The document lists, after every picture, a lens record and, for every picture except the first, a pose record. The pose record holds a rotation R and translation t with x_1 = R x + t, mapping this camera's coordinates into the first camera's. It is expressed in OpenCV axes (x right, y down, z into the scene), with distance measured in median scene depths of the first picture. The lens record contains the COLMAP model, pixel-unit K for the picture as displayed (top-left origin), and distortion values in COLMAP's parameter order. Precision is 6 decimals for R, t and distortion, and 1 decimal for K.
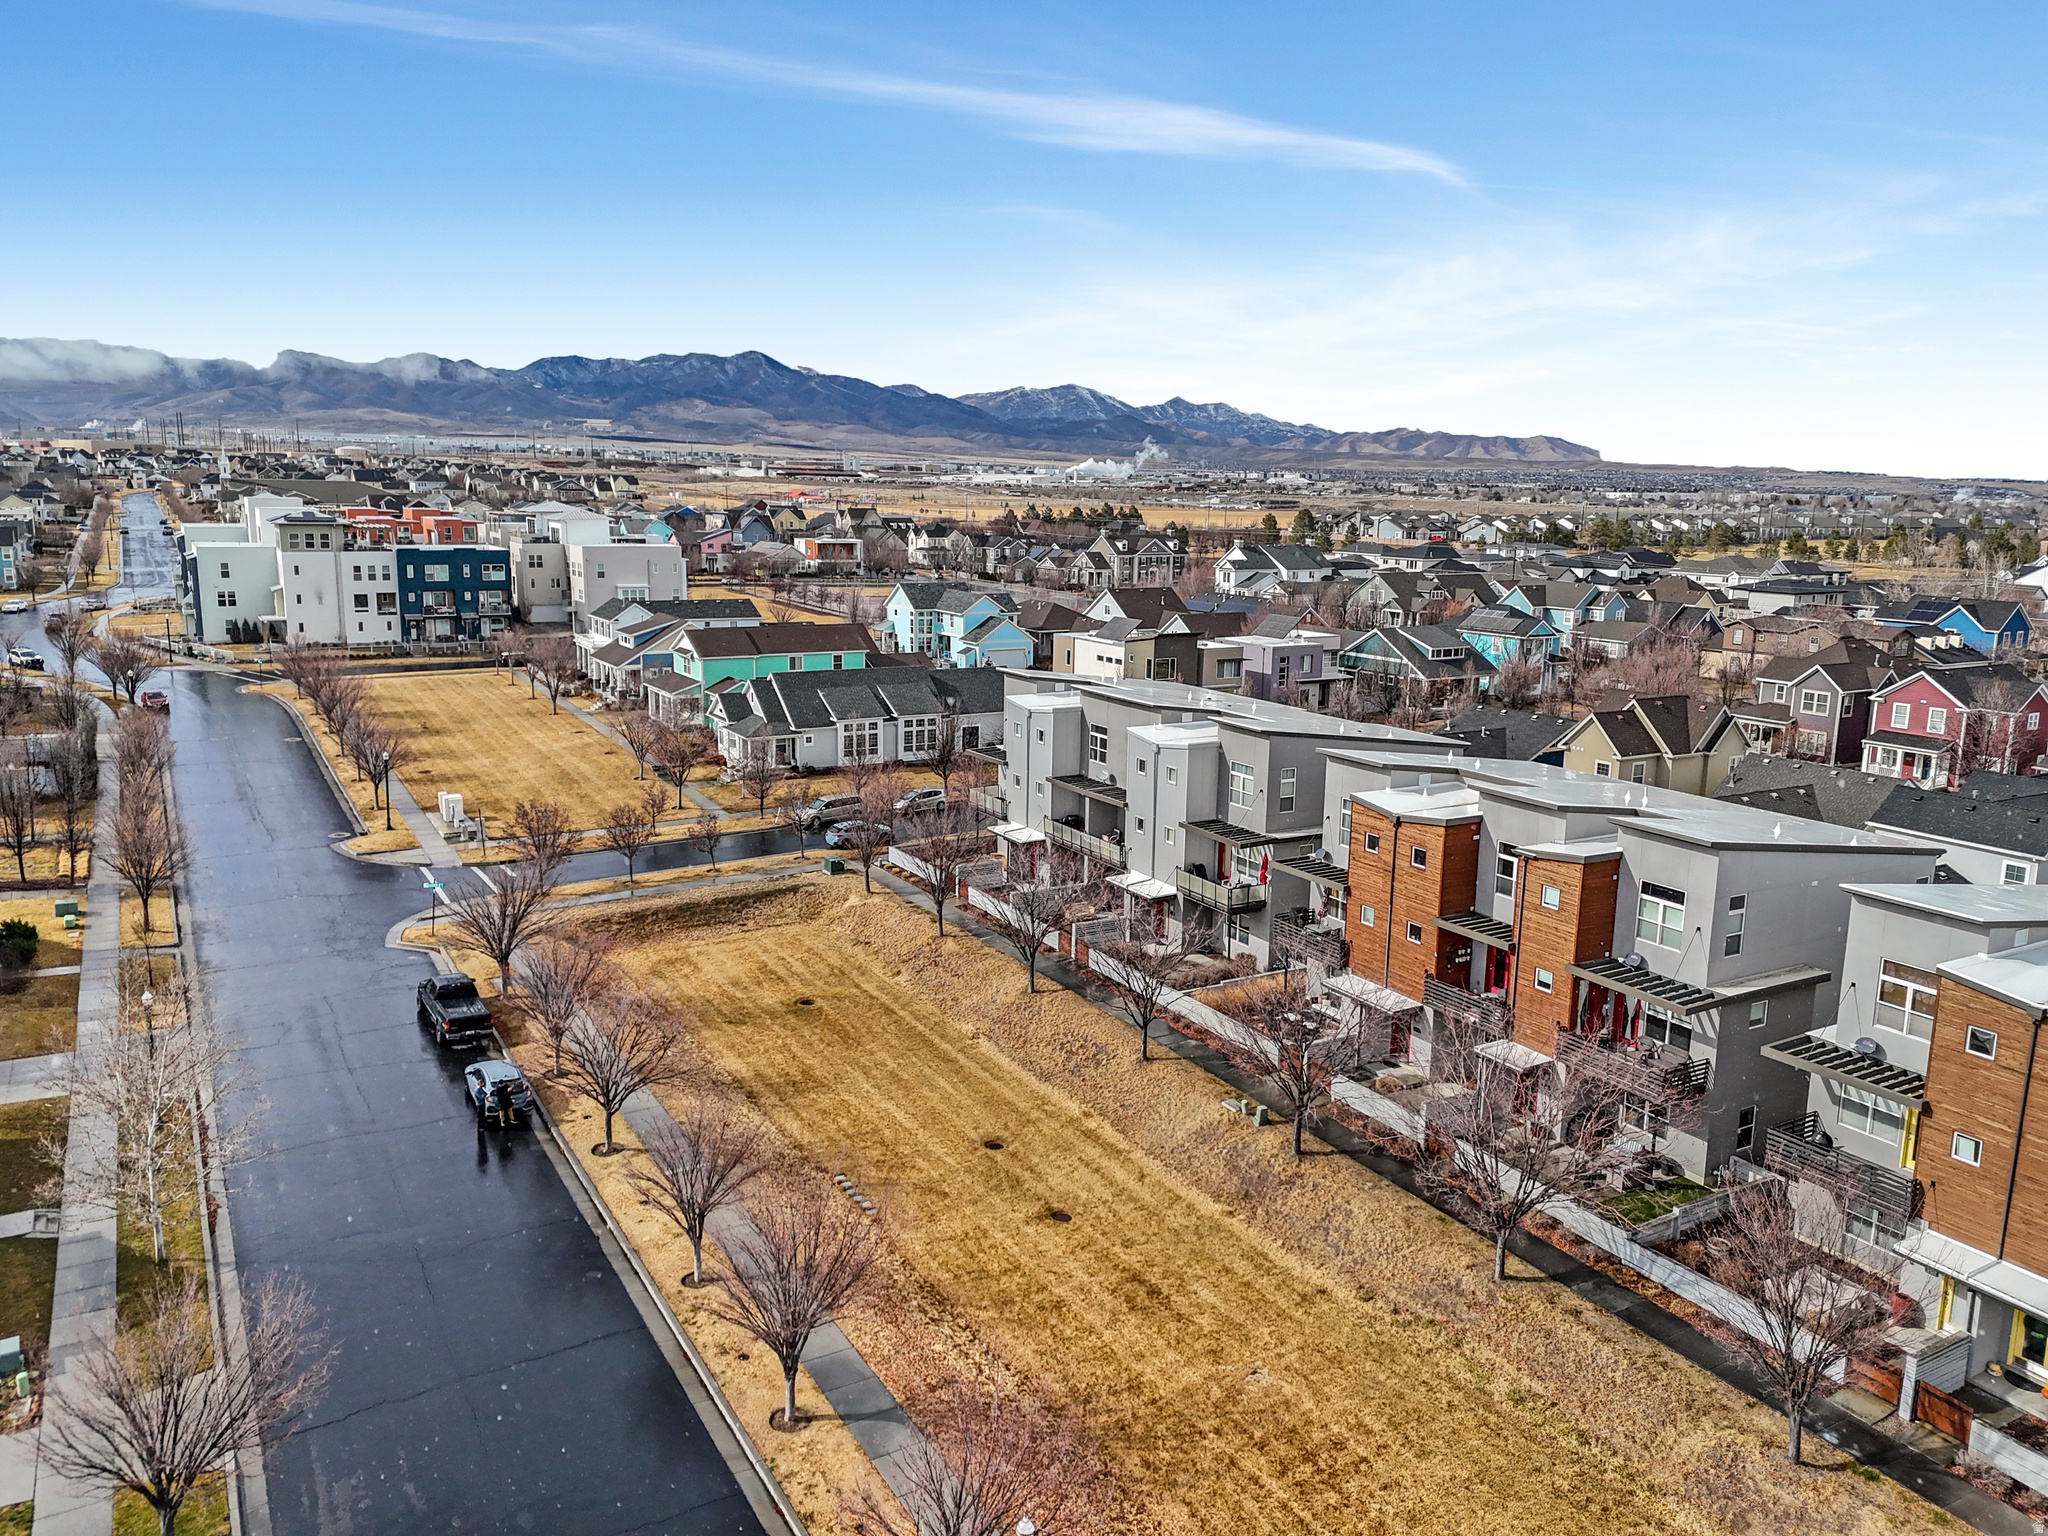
lens RADIAL K [[1505.3, 0, 1024.0], [0, 1505.3, 768.0], [0, 0, 1]] dist [0.003850, 0.002048]
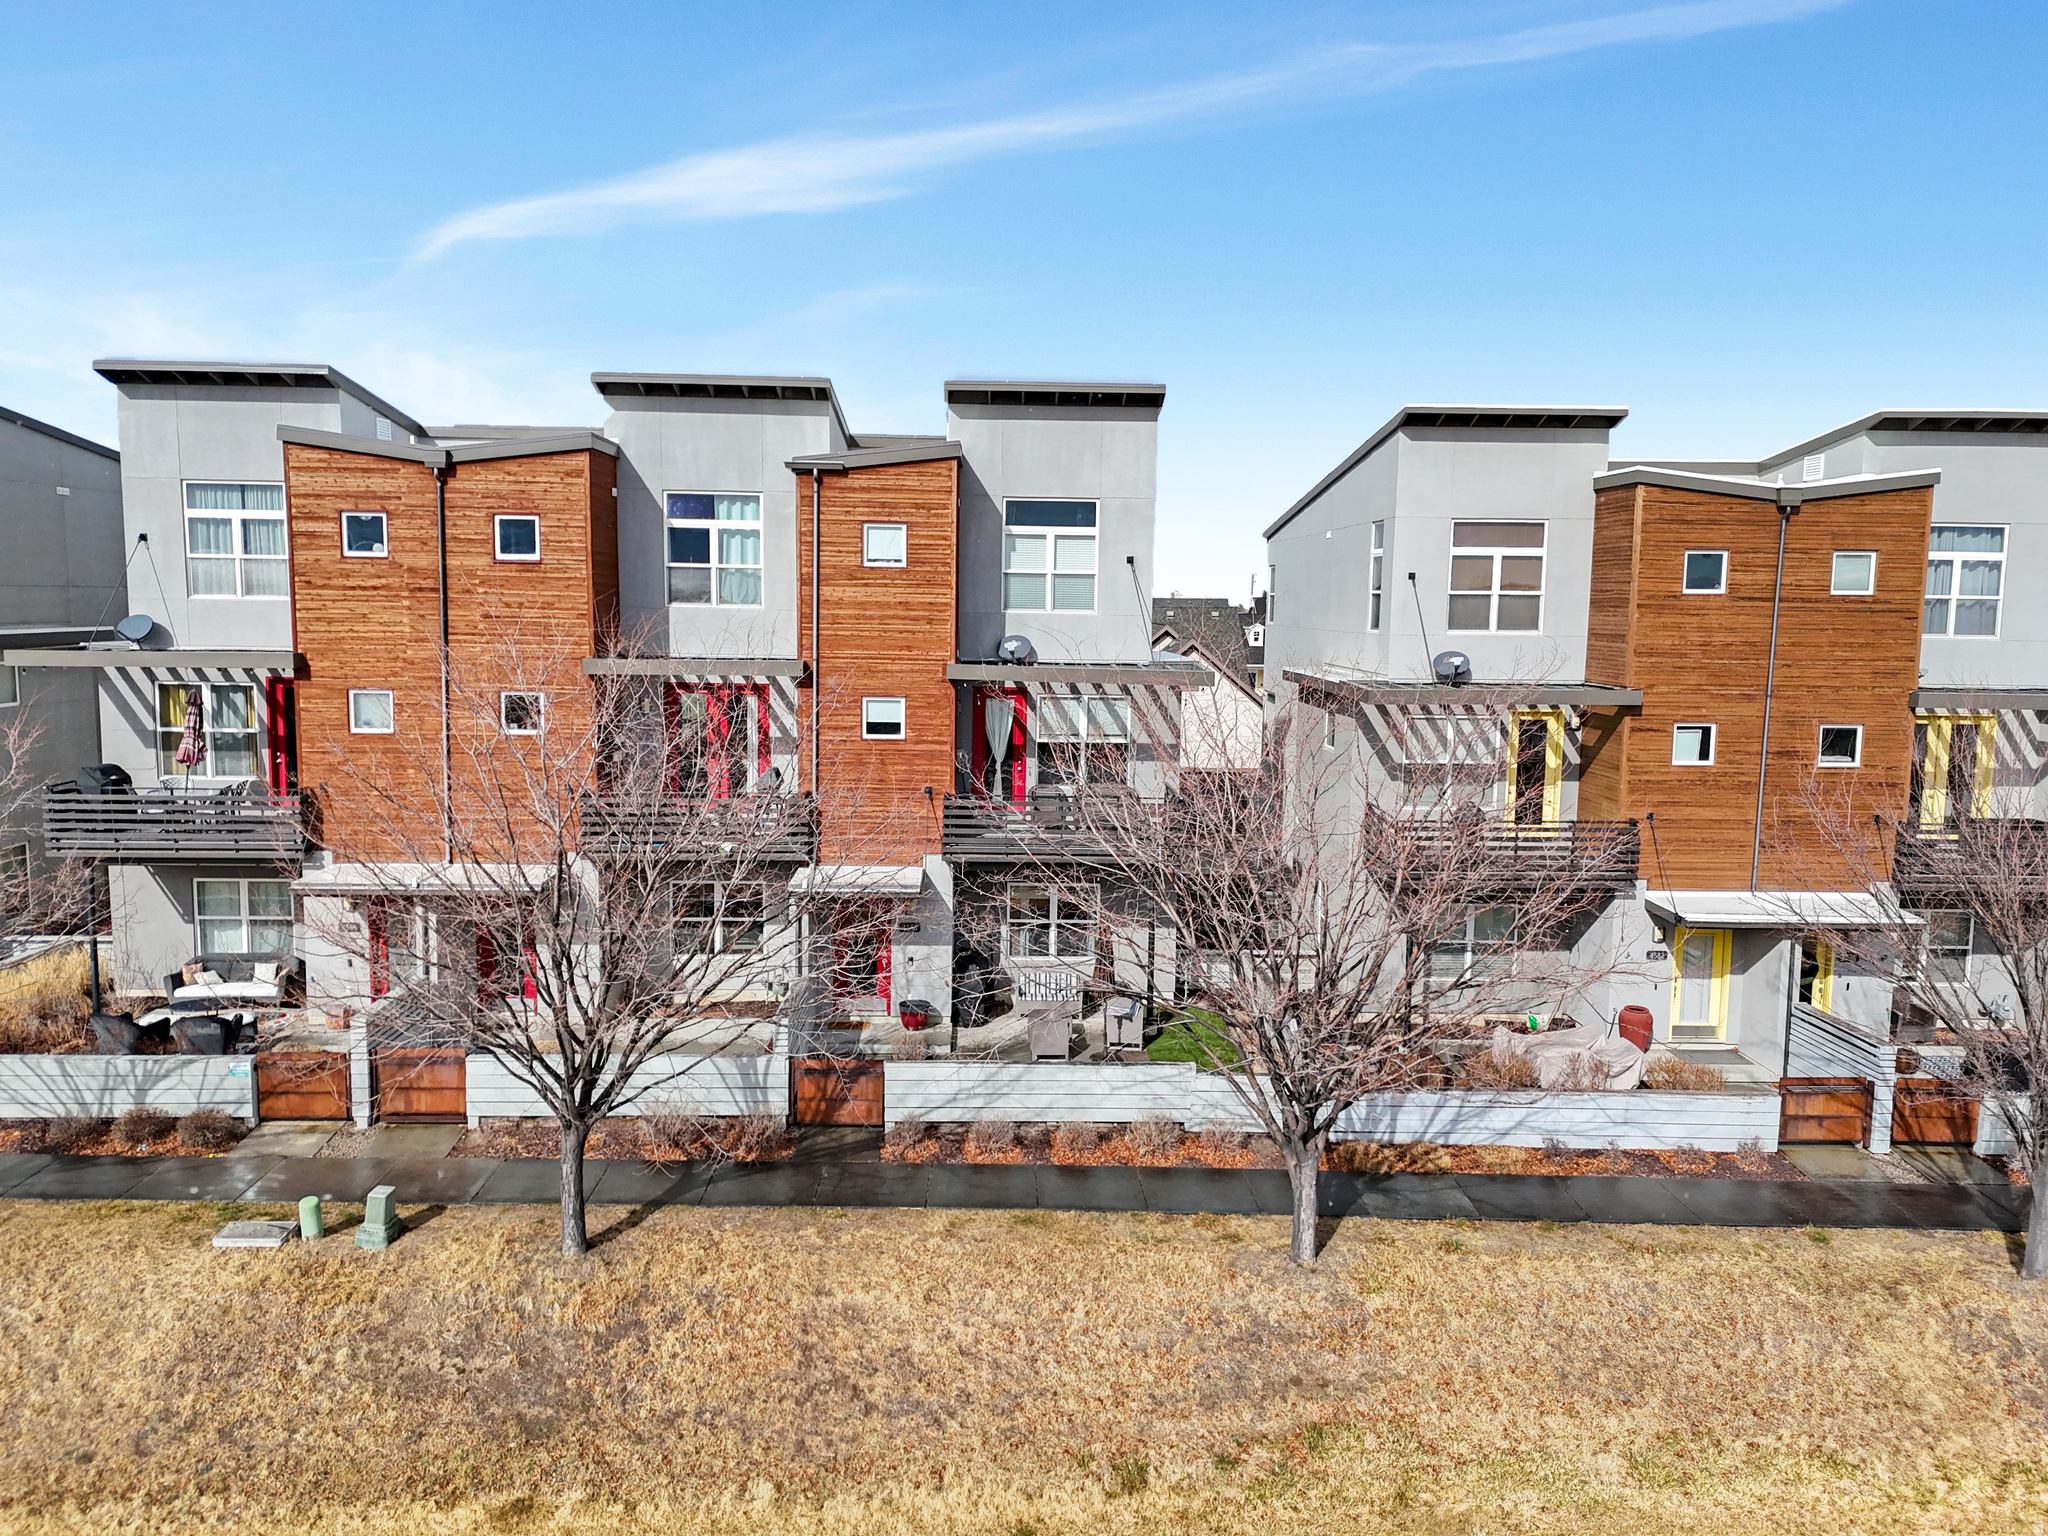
lens RADIAL K [[1505.3, 0, 1024.0], [0, 1505.3, 768.0], [0, 0, 1]] dist [0.003850, 0.002048]
pose [[0.464971, -0.107206, 0.878811, -0.071383], [0.162781, 0.986071, 0.034165, 0.148094], [-0.870232, 0.127168, 0.475945, 0.727671]]
